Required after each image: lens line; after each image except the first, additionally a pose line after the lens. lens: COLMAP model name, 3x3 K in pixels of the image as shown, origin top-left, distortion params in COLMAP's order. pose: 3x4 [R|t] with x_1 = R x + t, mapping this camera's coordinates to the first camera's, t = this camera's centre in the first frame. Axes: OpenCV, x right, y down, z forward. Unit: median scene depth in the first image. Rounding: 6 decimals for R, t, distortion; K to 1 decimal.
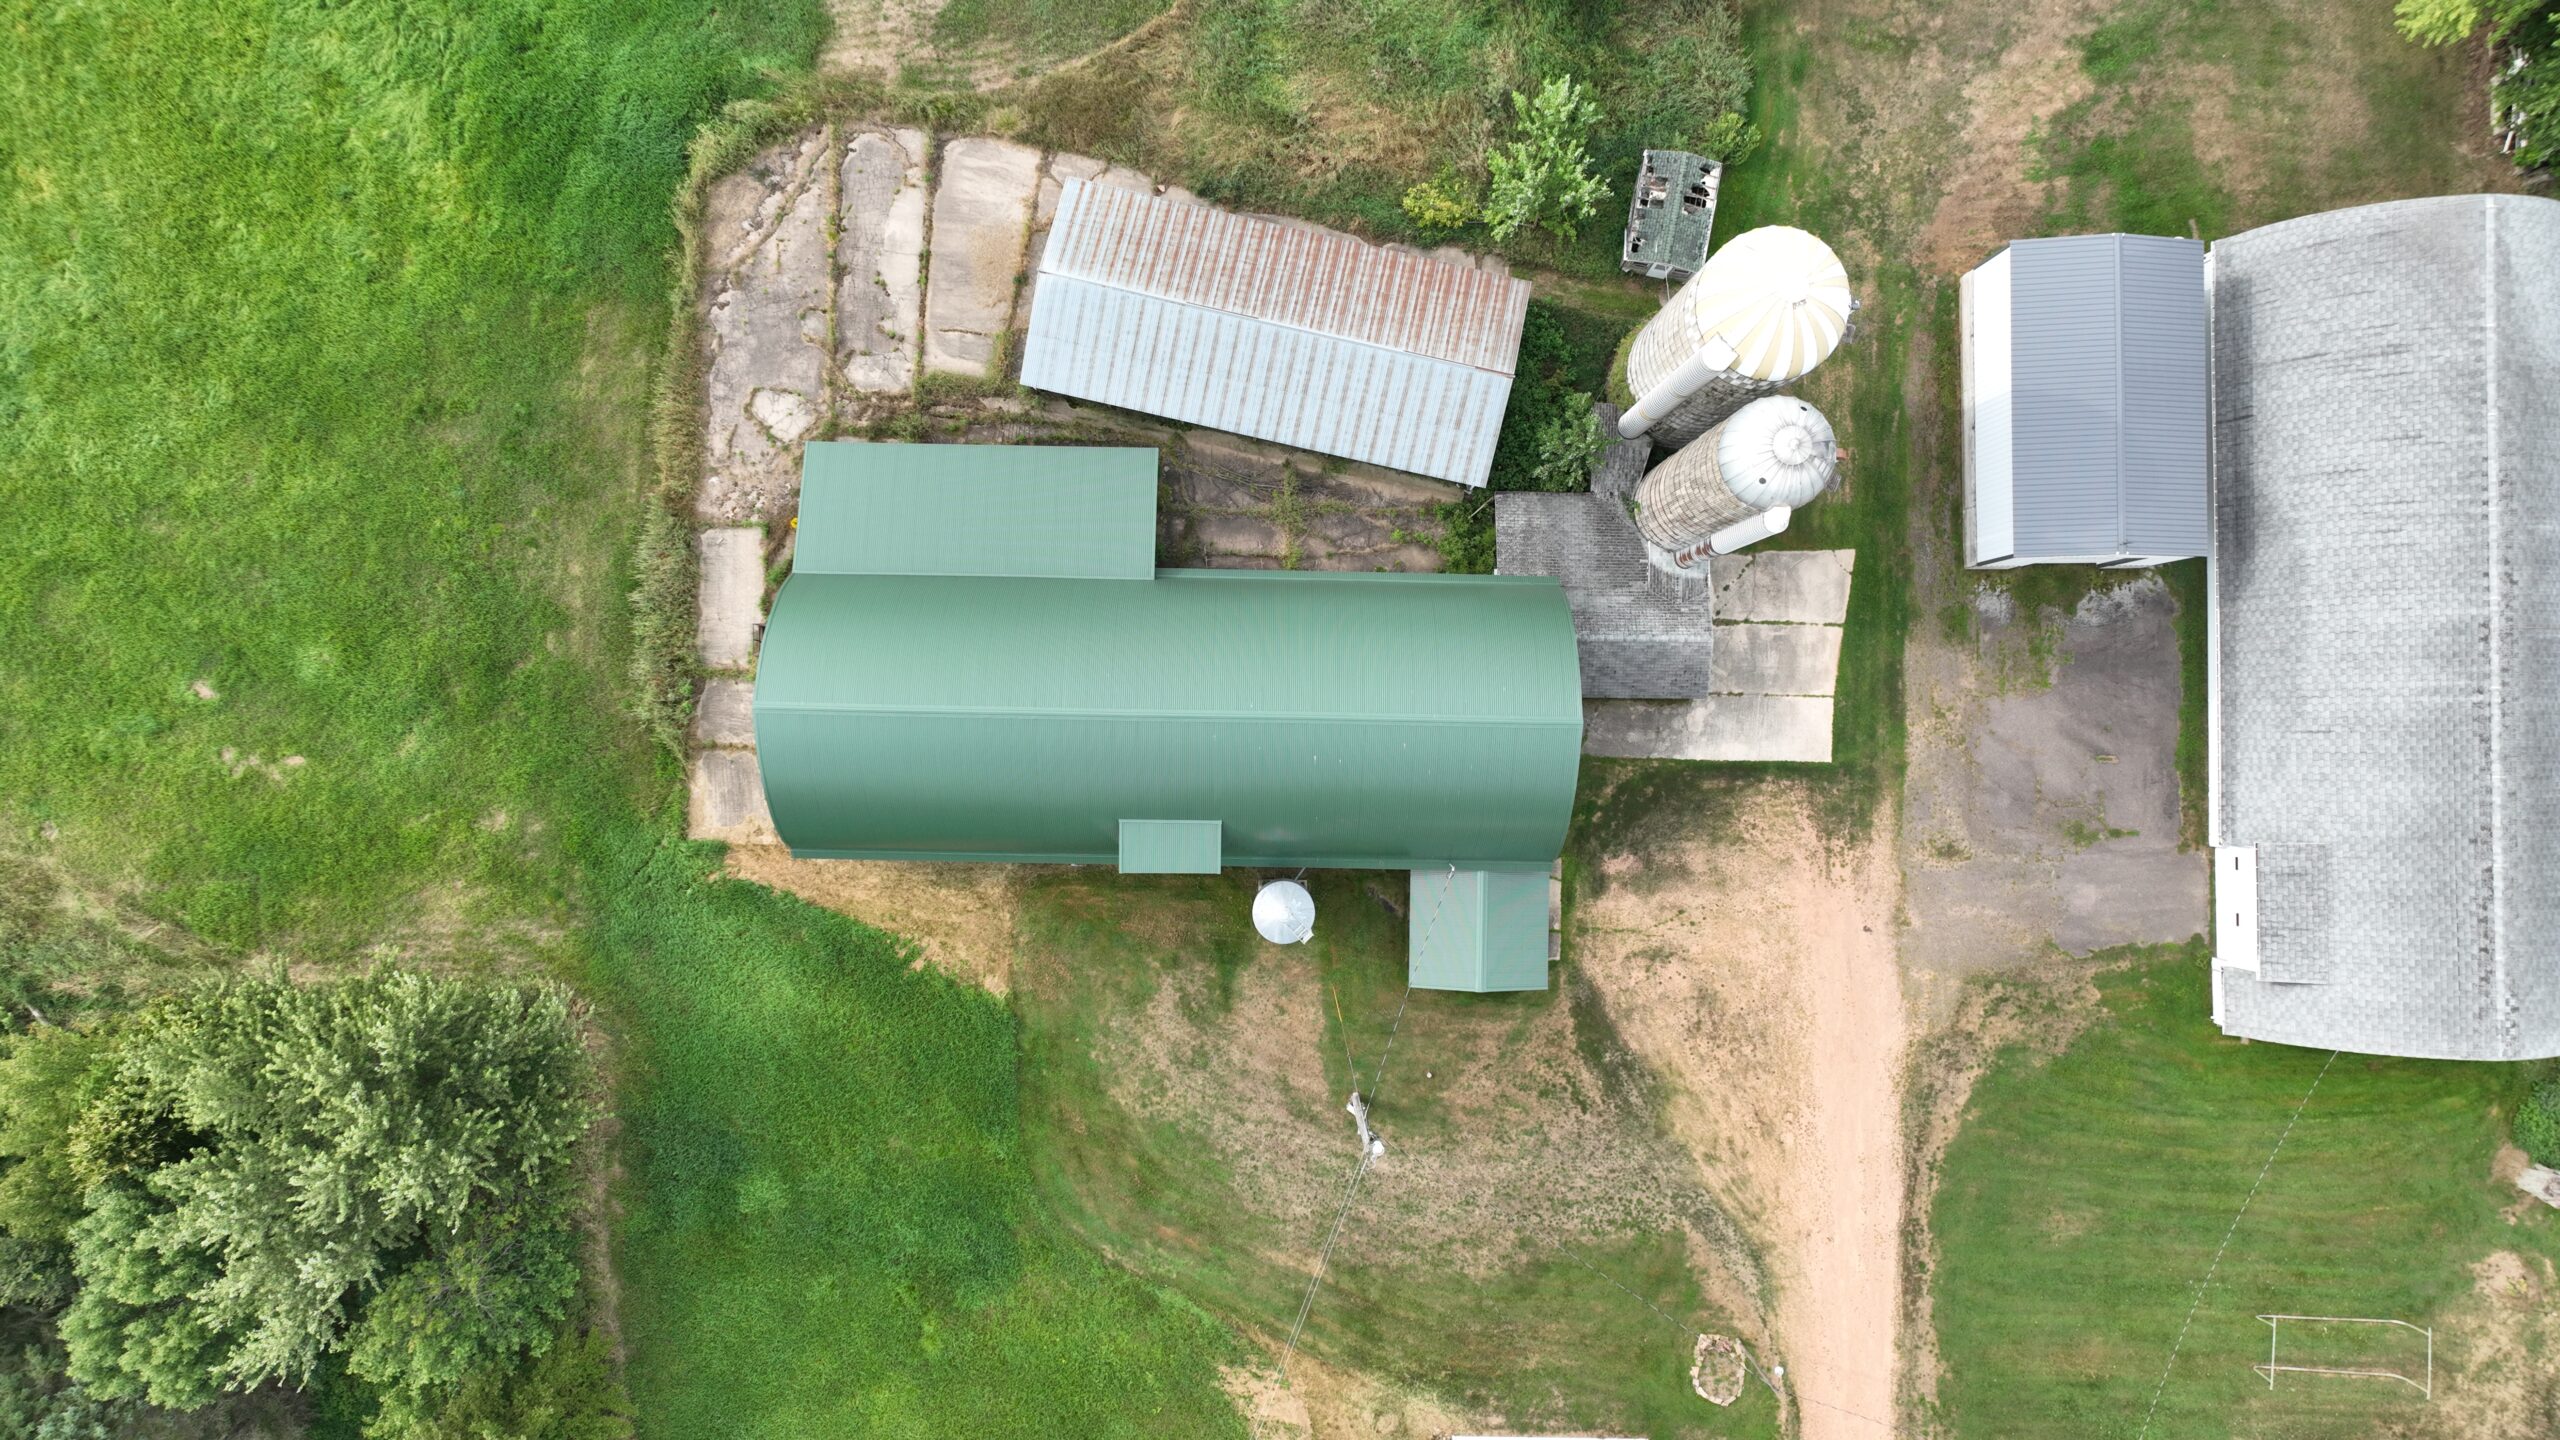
lens RADIAL K [[1821.8, 0, 1280.0], [0, 1821.8, 720.0], [0, 0, 1]] dist [-0.003567, 0.023896]
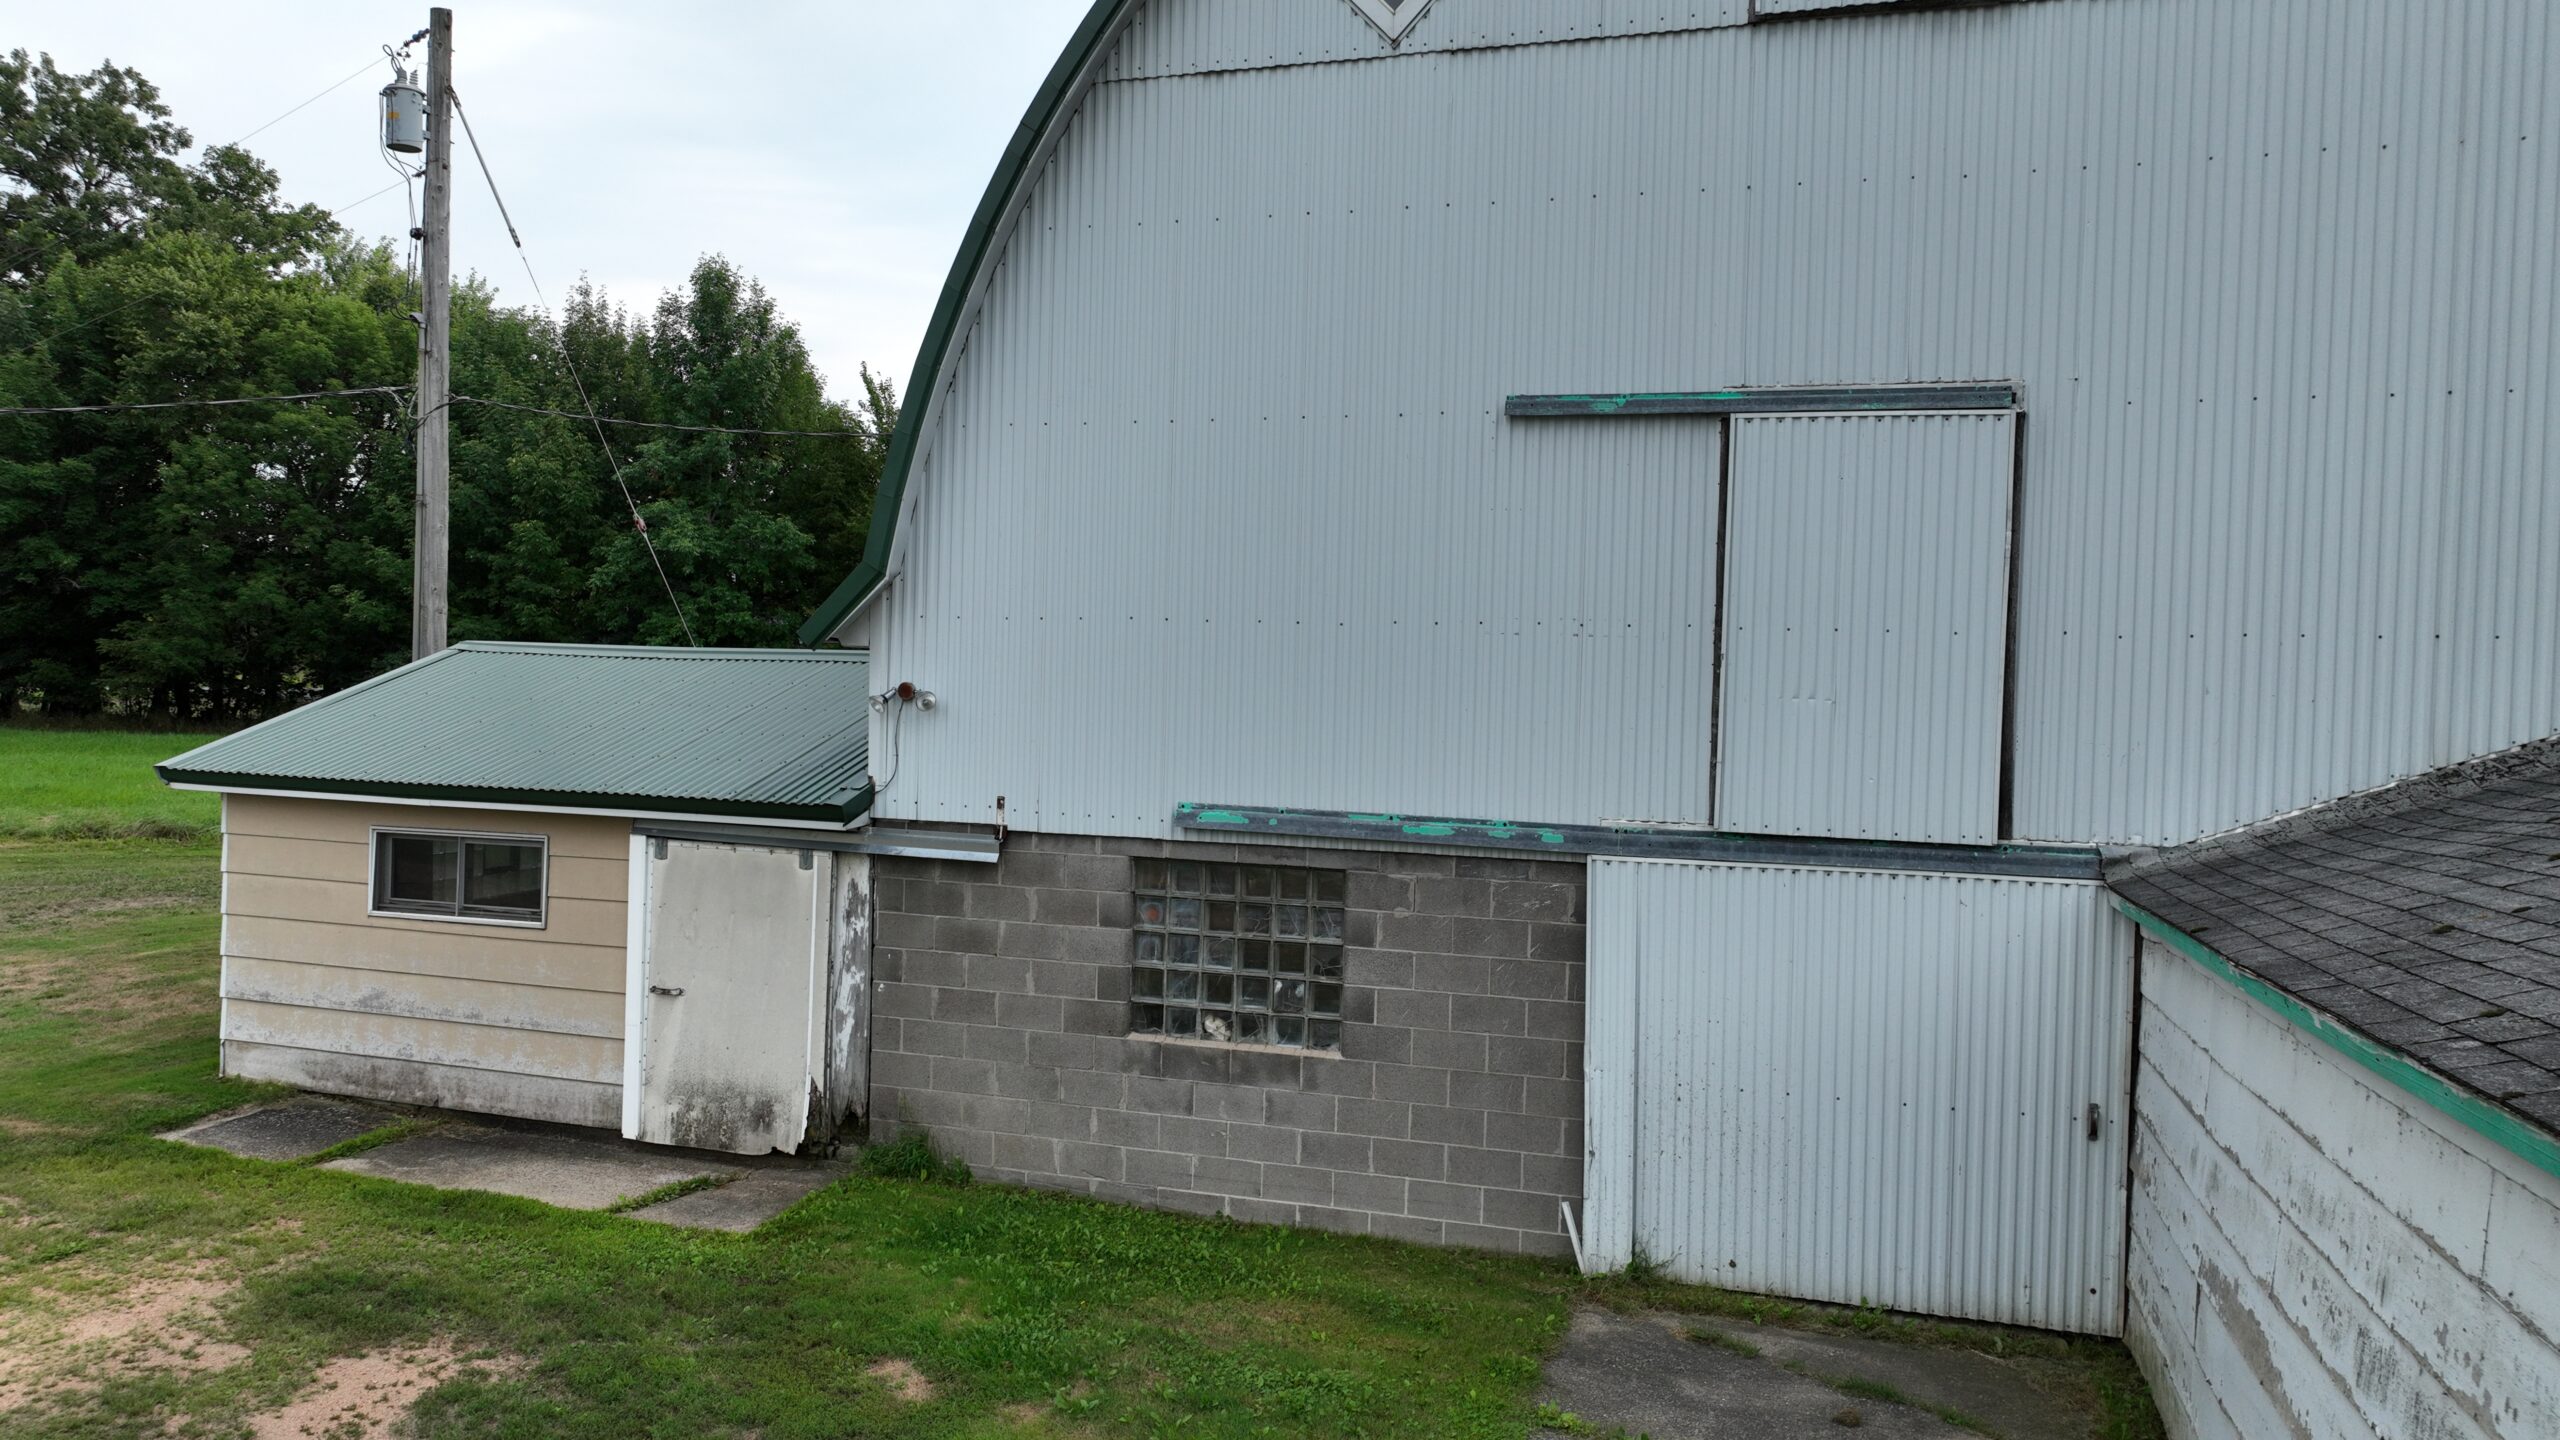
lens RADIAL K [[1800.6, 0, 1283.0], [0, 1800.6, 722.6], [0, 0, 1]] dist [-0.002204, 0.018428]
pose [[-0.286679, 0.007227, -0.957999, 0.264333], [-0.957808, -0.023503, 0.286445, 0.004479], [-0.020446, 0.999698, 0.013660, 0.961589]]
